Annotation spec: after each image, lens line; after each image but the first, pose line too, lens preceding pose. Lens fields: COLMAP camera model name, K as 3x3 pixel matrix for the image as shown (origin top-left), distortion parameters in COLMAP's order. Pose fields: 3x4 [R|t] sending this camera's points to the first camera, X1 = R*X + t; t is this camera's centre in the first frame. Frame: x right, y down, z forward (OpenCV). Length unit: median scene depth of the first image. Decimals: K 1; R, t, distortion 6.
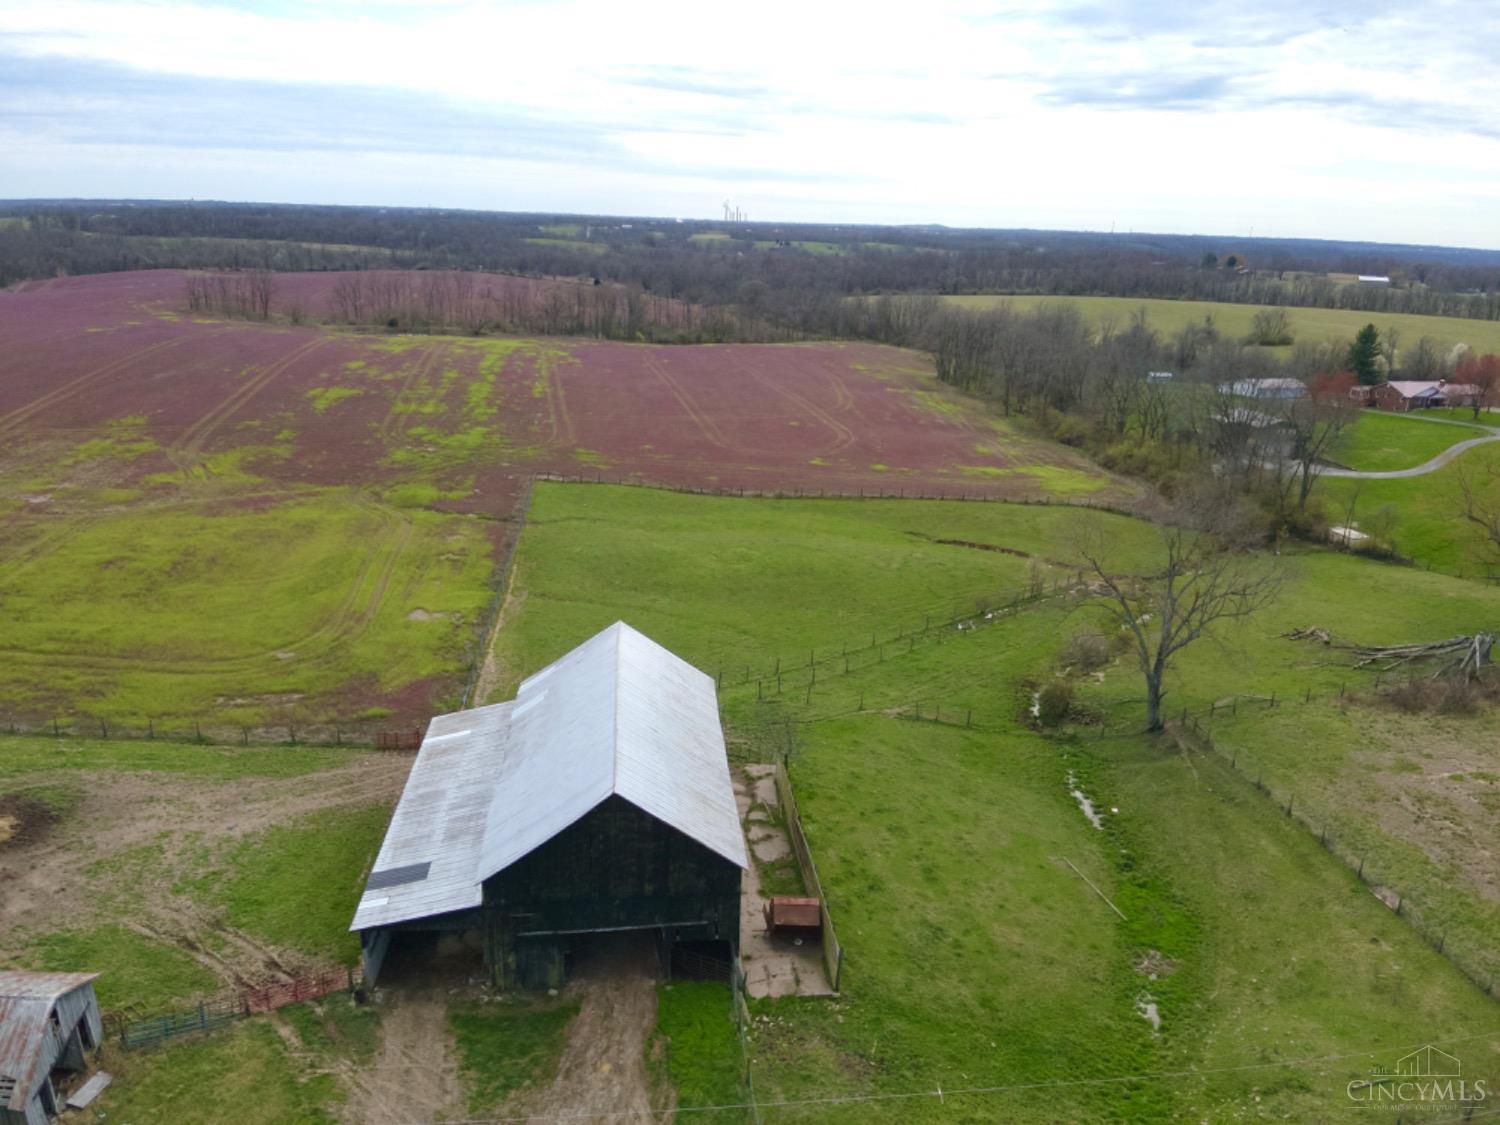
lens RADIAL K [[1075.2, 0, 750.0], [0, 1075.2, 562.5], [0, 0, 1]] dist [0.182978, -0.328024]
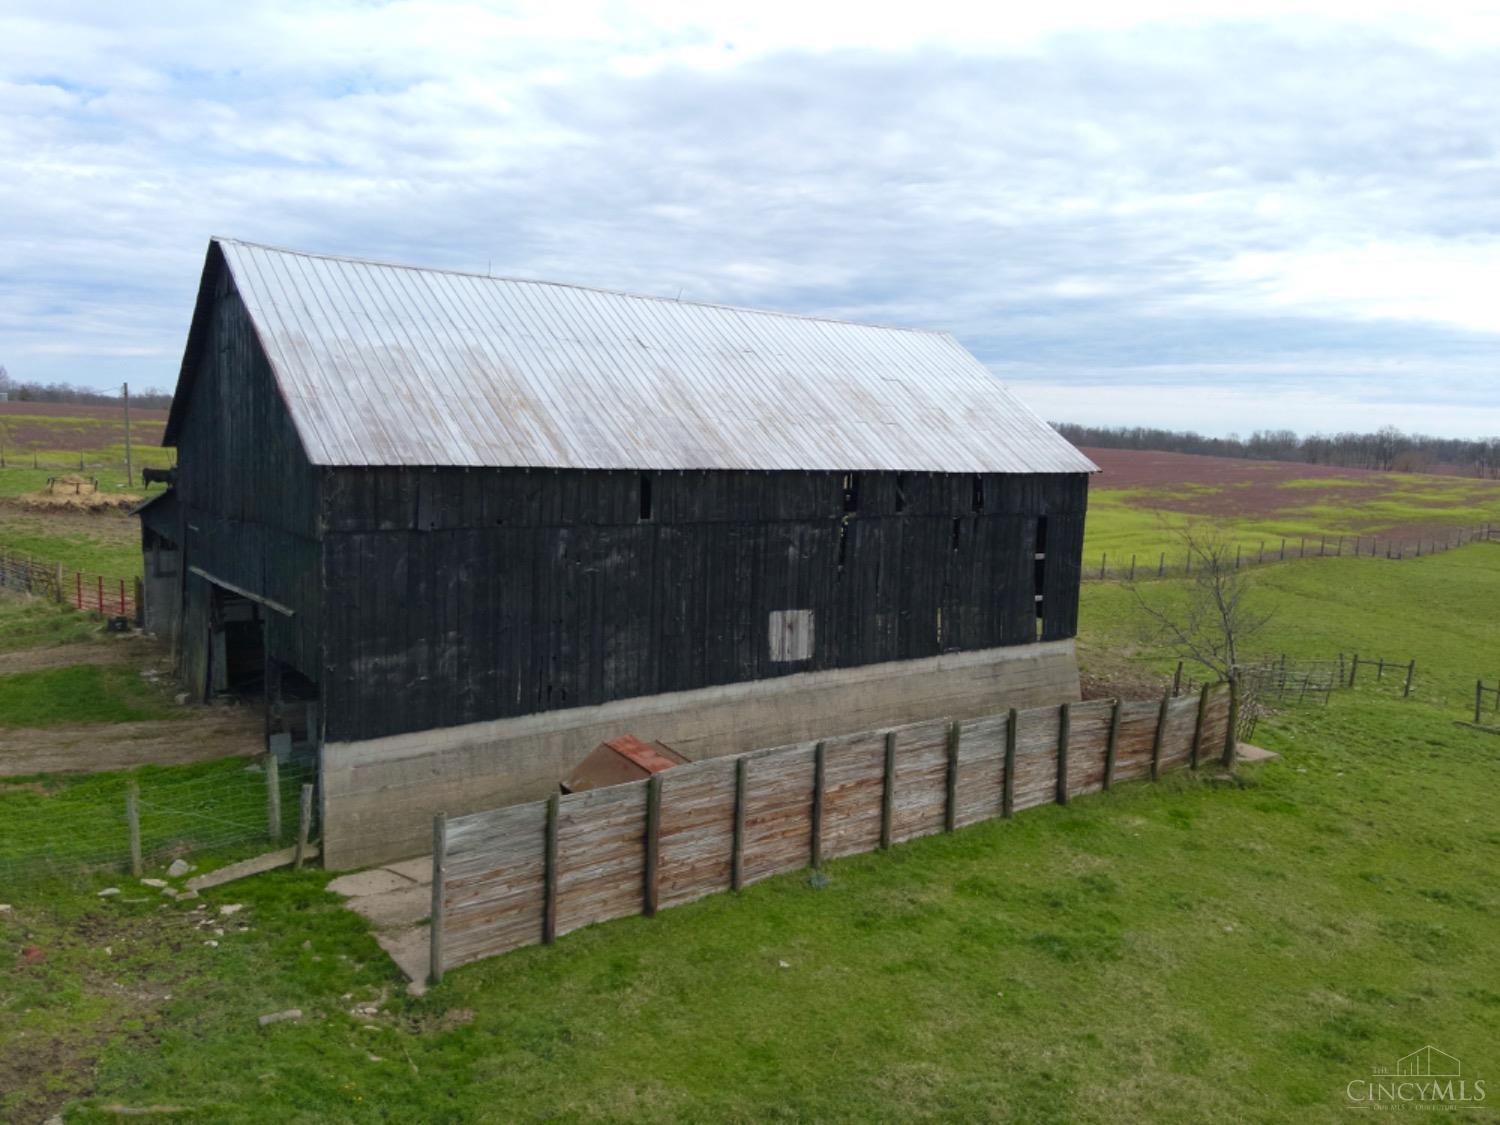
lens RADIAL K [[1075.2, 0, 750.0], [0, 1075.2, 562.5], [0, 0, 1]] dist [0.182978, -0.328024]
pose [[0.509116, 0.077306, -0.857219, 0.274953], [-0.266716, 0.961102, -0.071732, 0.219170], [0.818330, 0.265154, 0.509931, 0.688016]]
